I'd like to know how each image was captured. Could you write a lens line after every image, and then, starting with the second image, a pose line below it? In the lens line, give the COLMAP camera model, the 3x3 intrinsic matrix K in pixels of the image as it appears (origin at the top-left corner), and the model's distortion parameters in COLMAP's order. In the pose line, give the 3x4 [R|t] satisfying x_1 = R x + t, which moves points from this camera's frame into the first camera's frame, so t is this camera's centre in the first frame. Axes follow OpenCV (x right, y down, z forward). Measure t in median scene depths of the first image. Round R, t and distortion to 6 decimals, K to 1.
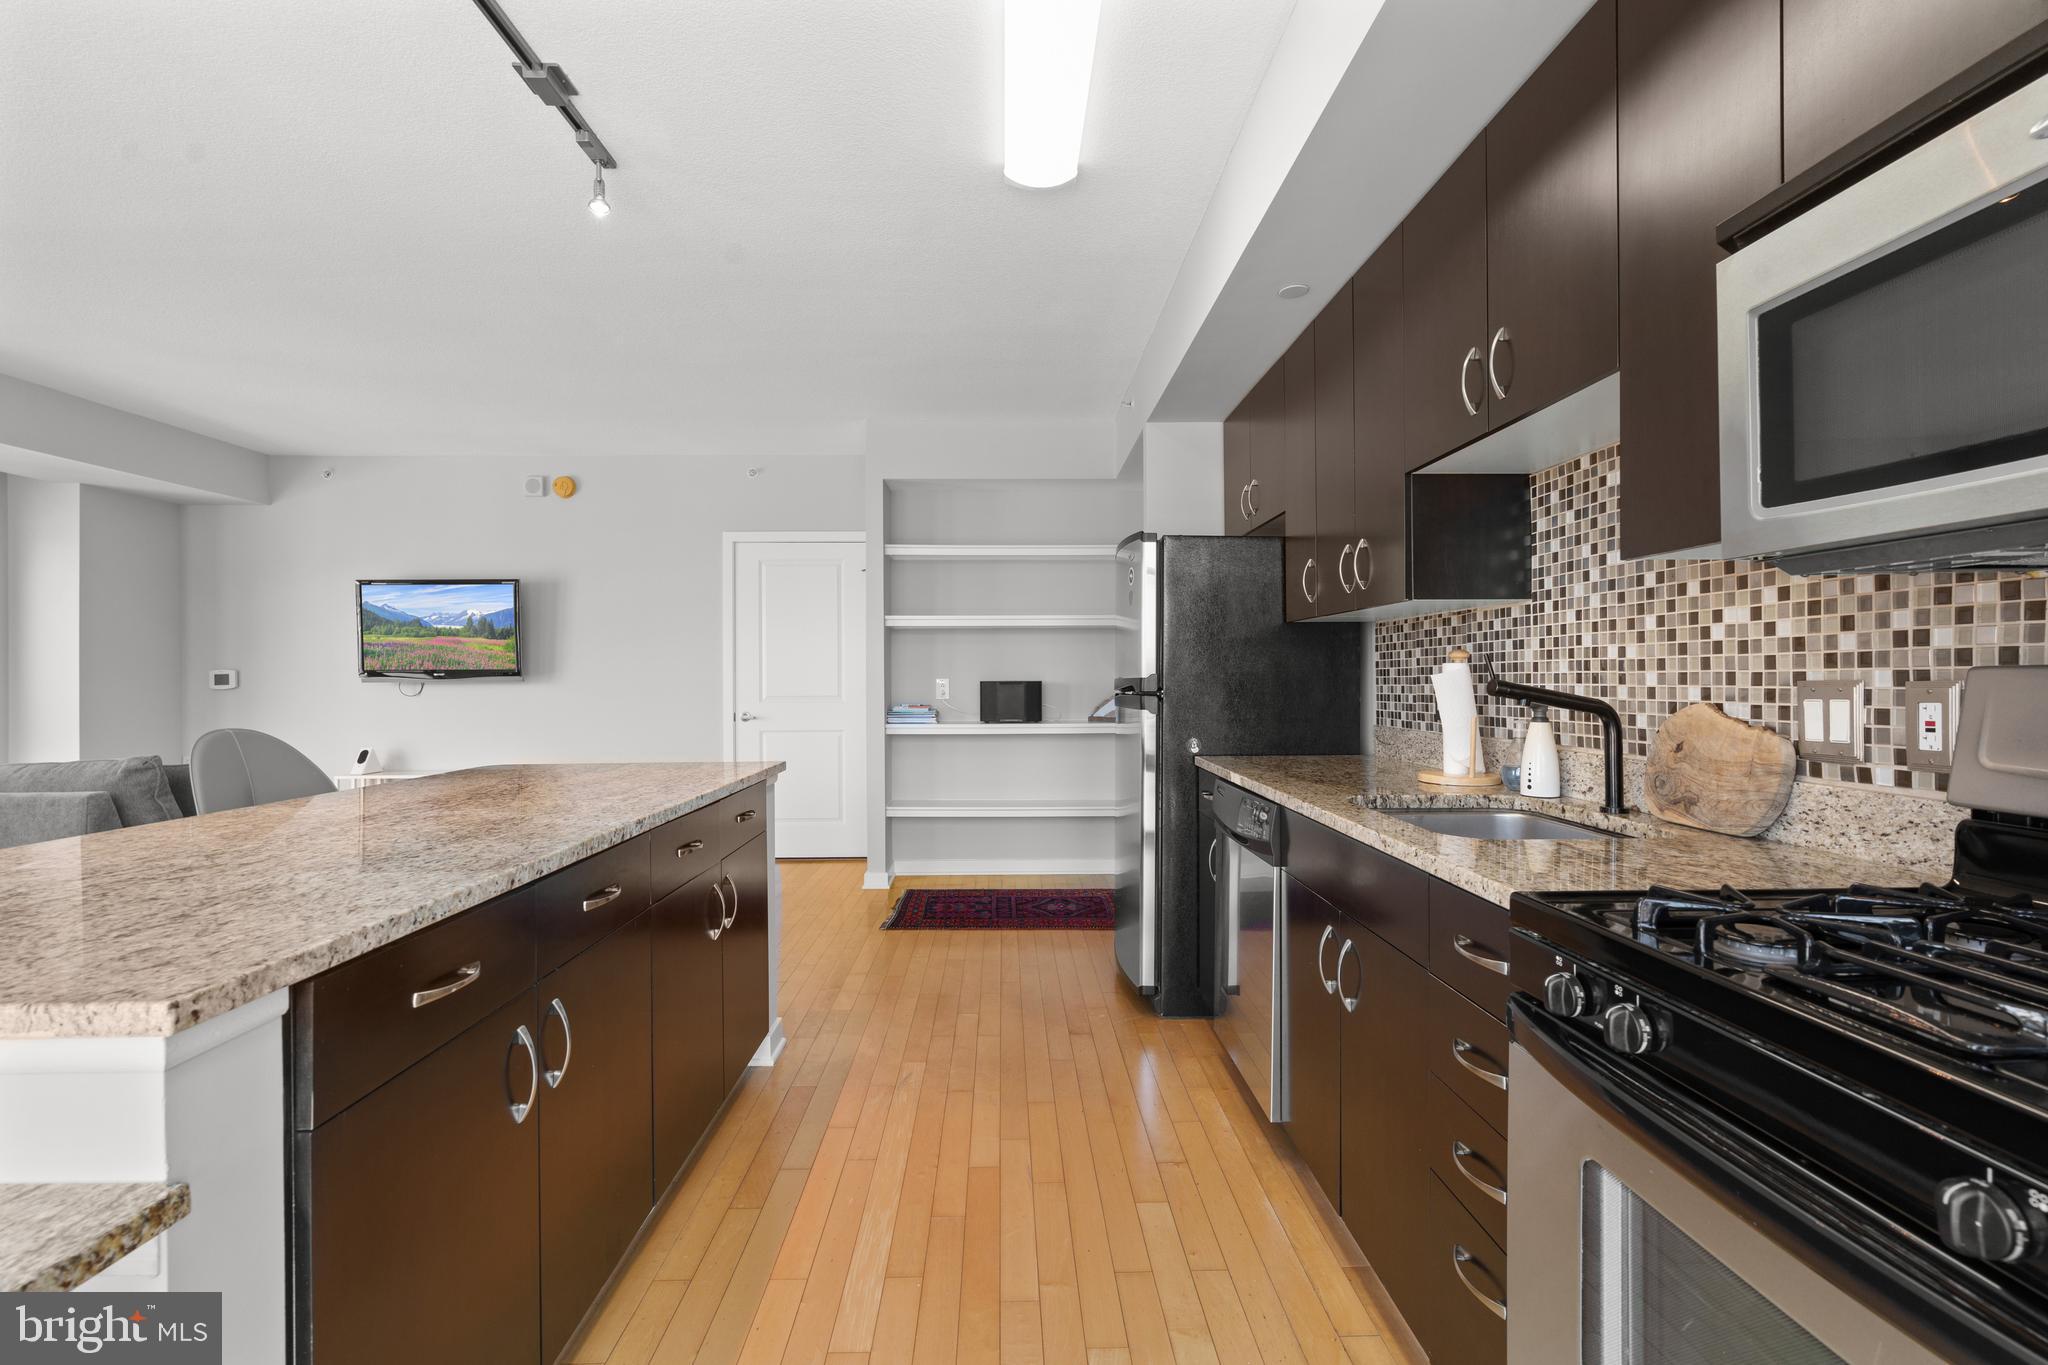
lens RADIAL K [[925.1, 0, 1012.2], [0, 925.1, 670.9], [0, 0, 1]] dist [-0.011418, 0.004087]
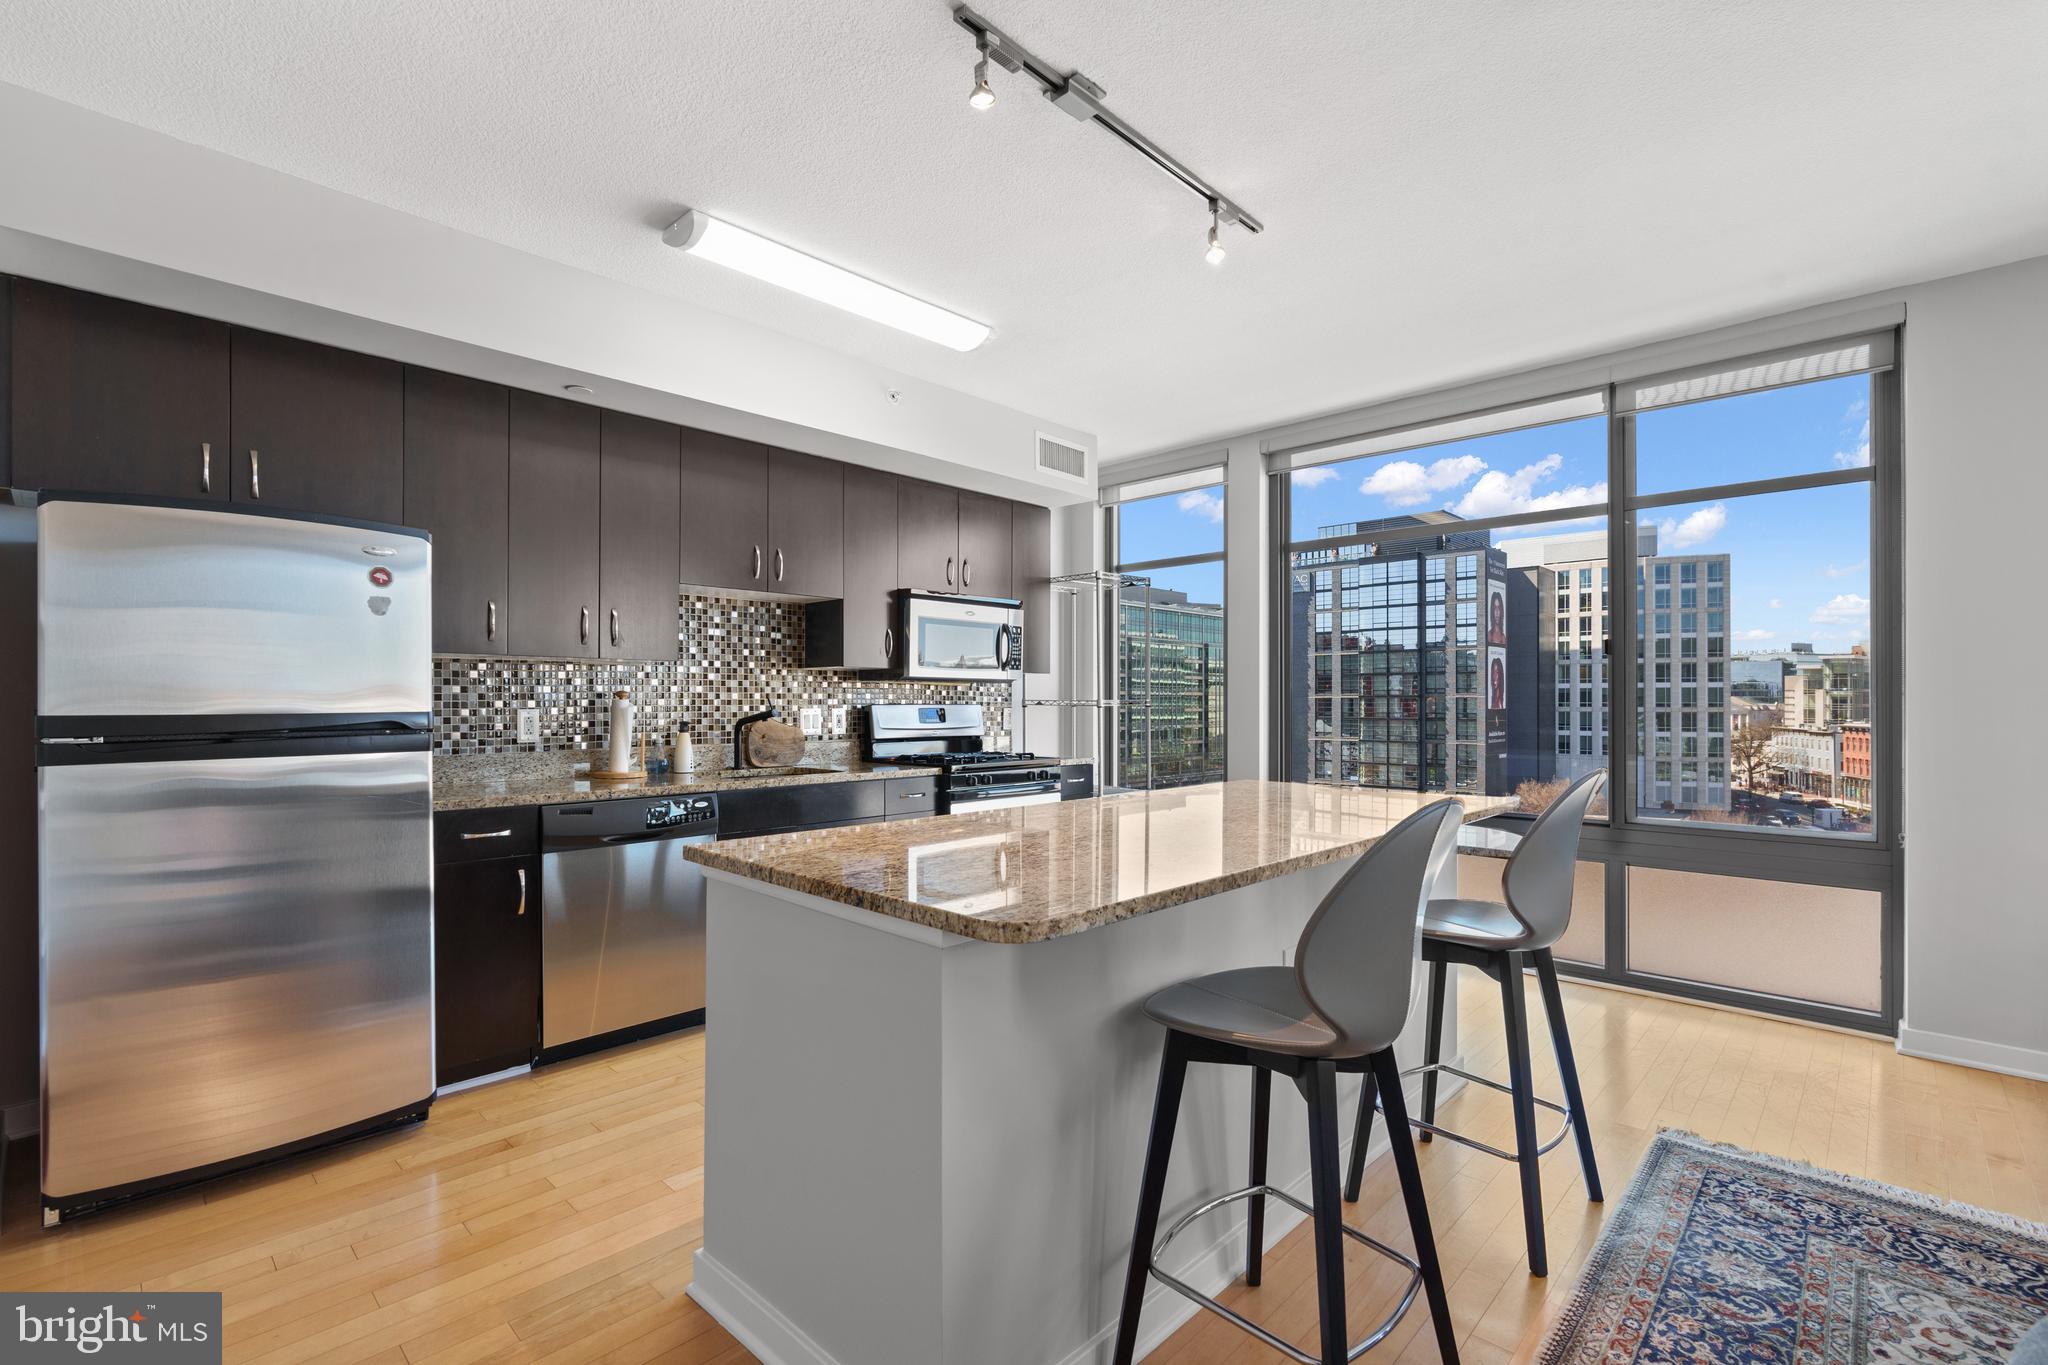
lens RADIAL K [[925.1, 0, 1038.5], [0, 925.1, 699.0], [0, 0, 1]] dist [-0.011418, 0.004087]
pose [[-0.720226, 0.007682, 0.693697, -1.287887], [0.000235, 0.999941, -0.010830, 0.008500], [-0.693740, -0.007637, -0.720185, 1.930931]]
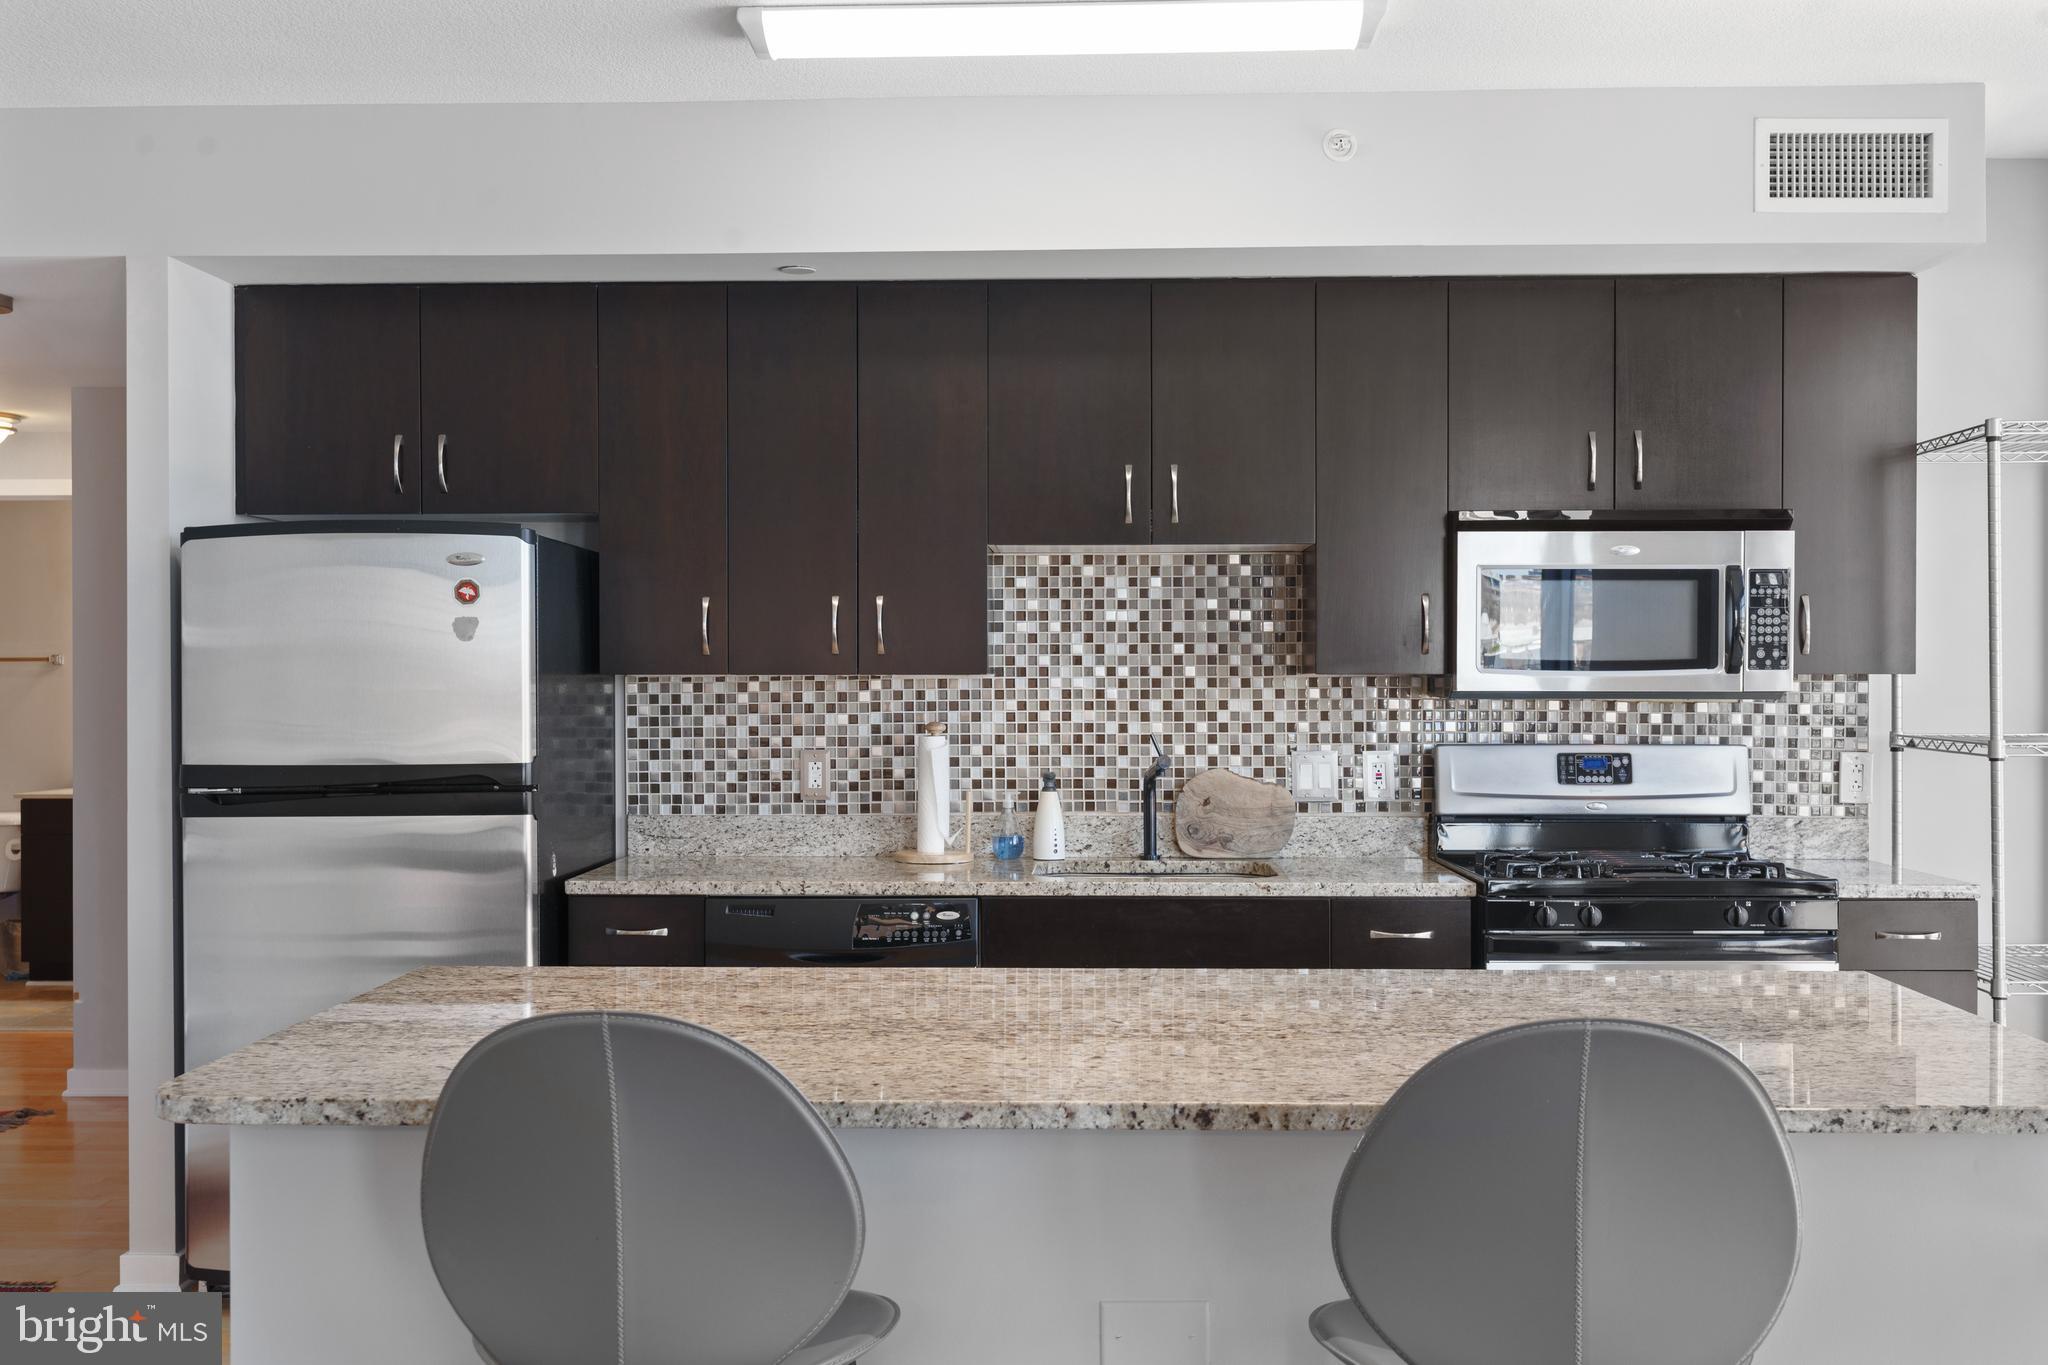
lens RADIAL K [[2055.4, 0, 1020.3], [0, 2055.4, 676.1], [0, 0, 1]] dist [0.012230, 0.000000]
pose [[0.043940, 0.005294, 0.999020, -1.948726], [-0.004316, 0.999978, -0.005109, -0.071536], [-0.999025, -0.004088, 0.043962, 0.971952]]
